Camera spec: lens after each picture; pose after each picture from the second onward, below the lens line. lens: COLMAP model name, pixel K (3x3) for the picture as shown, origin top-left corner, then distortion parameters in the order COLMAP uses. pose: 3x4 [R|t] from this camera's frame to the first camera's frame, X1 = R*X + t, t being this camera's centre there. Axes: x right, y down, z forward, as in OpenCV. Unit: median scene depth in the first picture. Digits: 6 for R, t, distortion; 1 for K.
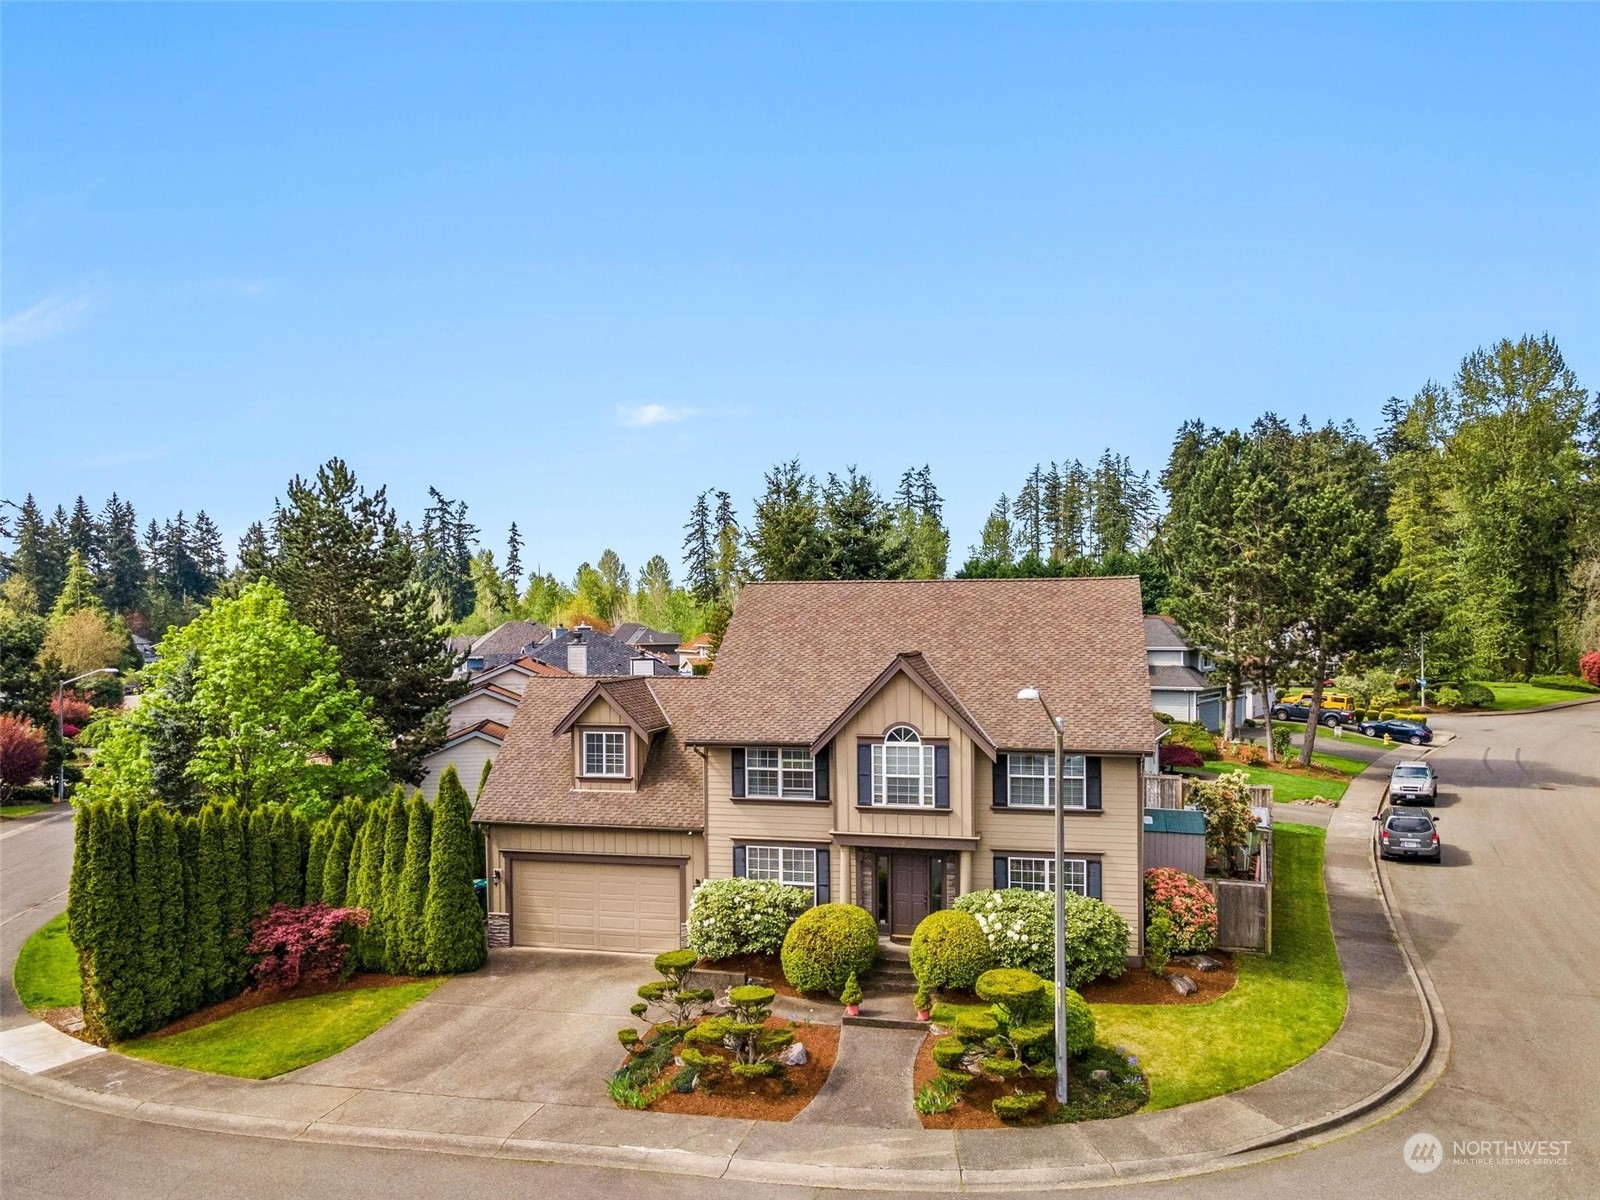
lens RADIAL K [[1168.6, 0, 794.3], [0, 1168.6, 615.9], [0, 0, 1]] dist [0.027719, 0.013565]
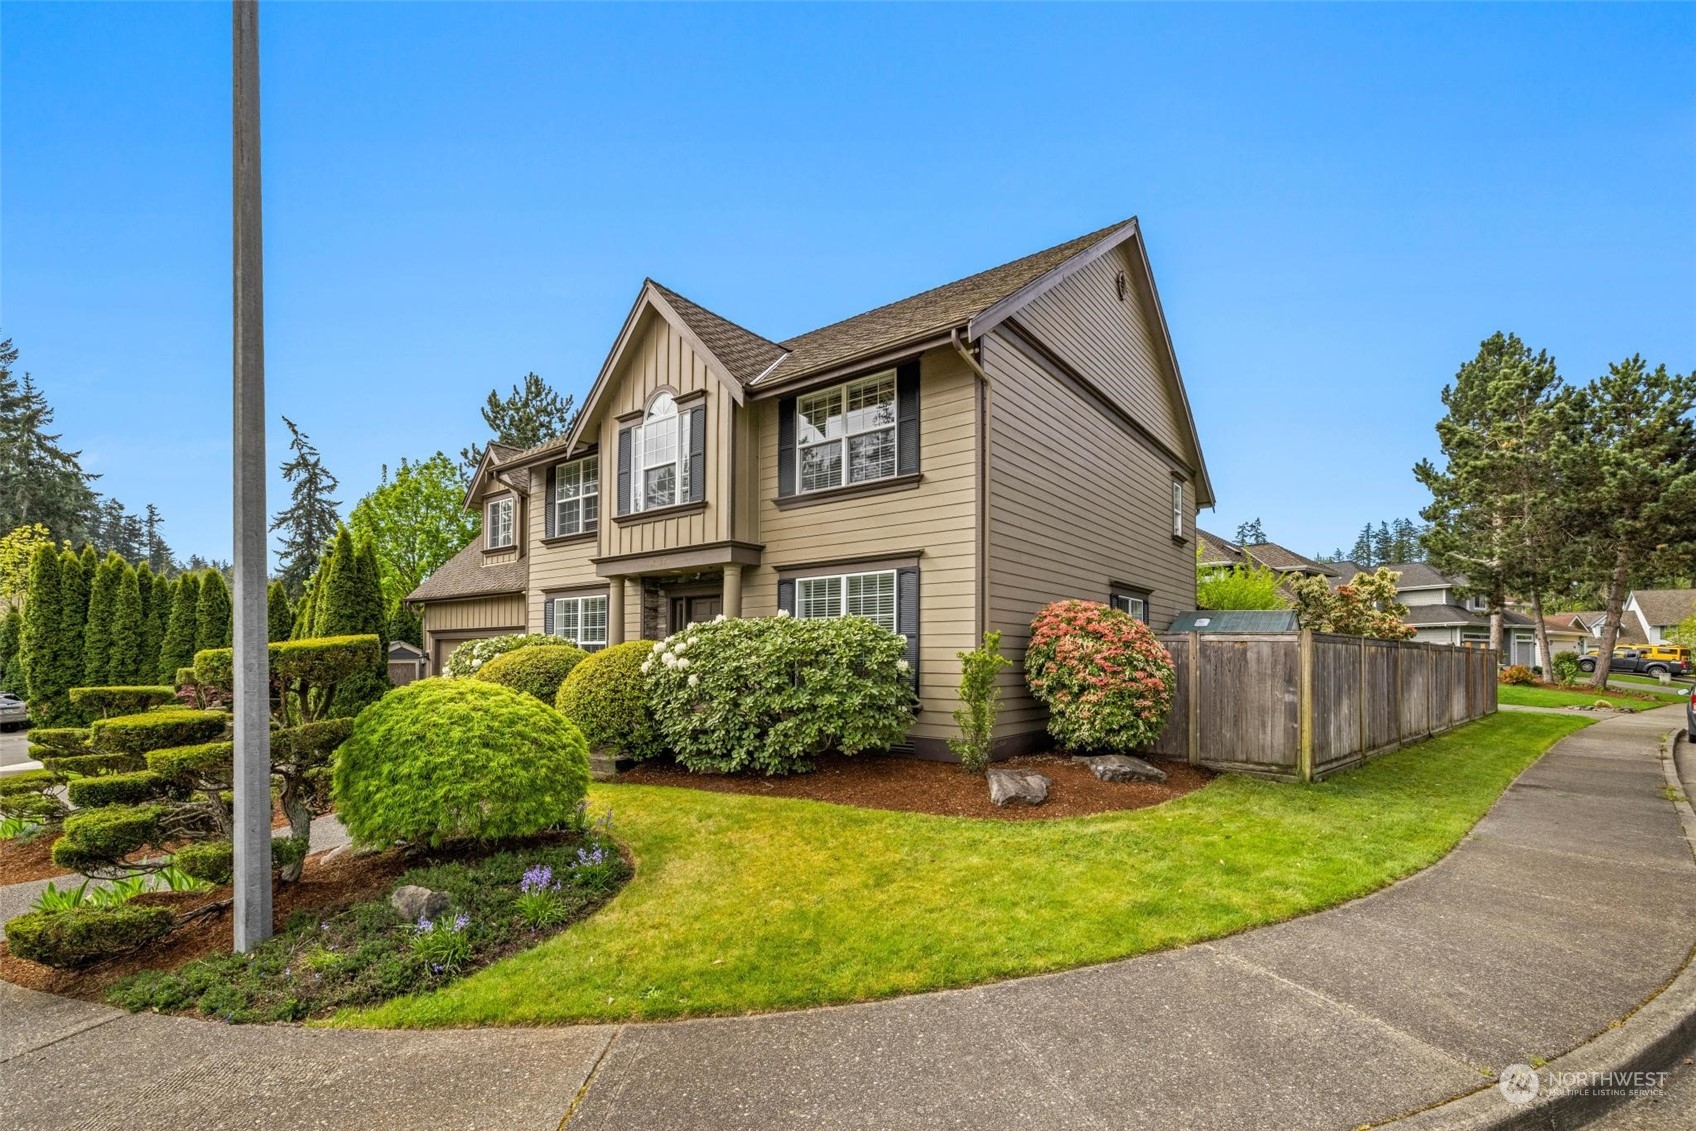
lens RADIAL K [[735.5, 0, 854.9], [0, 735.5, 627.1], [0, 0, 1]] dist [0.001697, -0.000420]
pose [[0.911272, -0.007073, -0.411745, 0.372451], [-0.010076, 0.999170, -0.039463, 0.248032], [0.411682, 0.040111, 0.910444, 0.667105]]
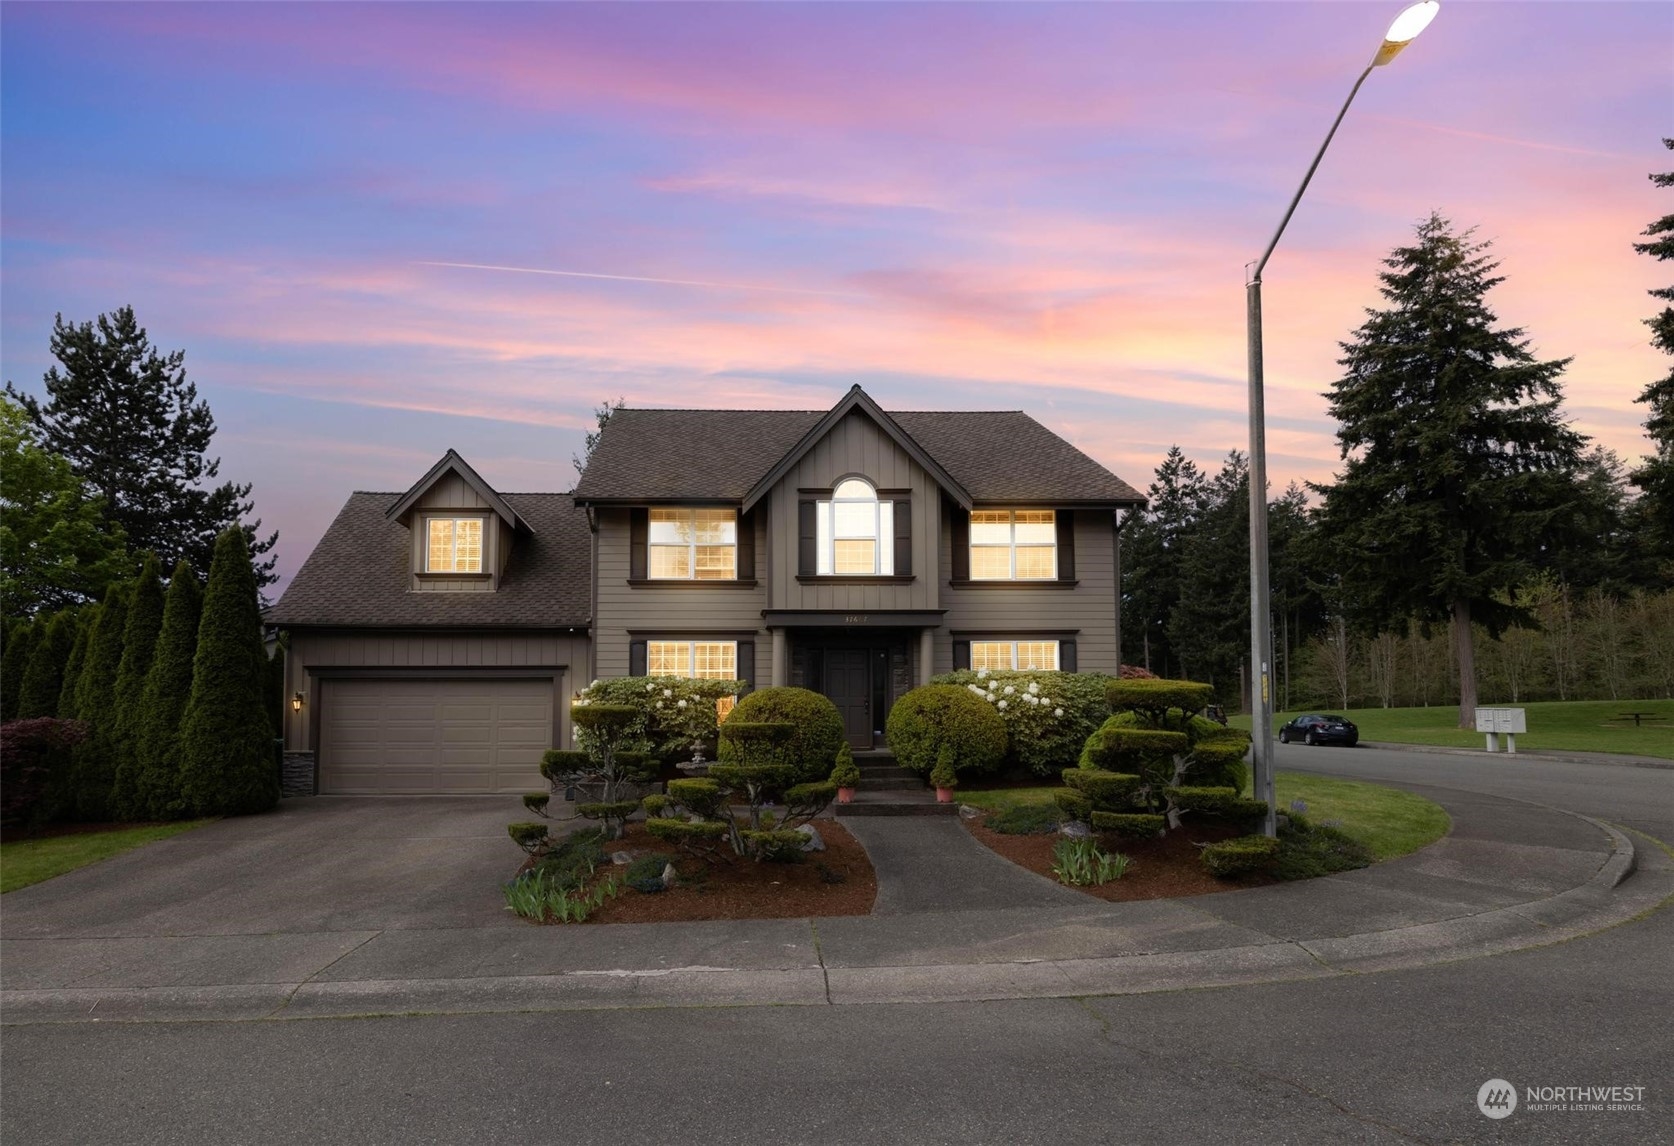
lens RADIAL K [[779.1, 0, 729.5], [0, 779.1, 648.8], [0, 0, 1]] dist [0.000025, -0.000151]
pose [[0.968924, 0.025596, 0.246031, -0.124000], [-0.005446, 0.996598, -0.082236, 0.260522], [-0.247299, 0.078340, 0.965767, 0.505953]]
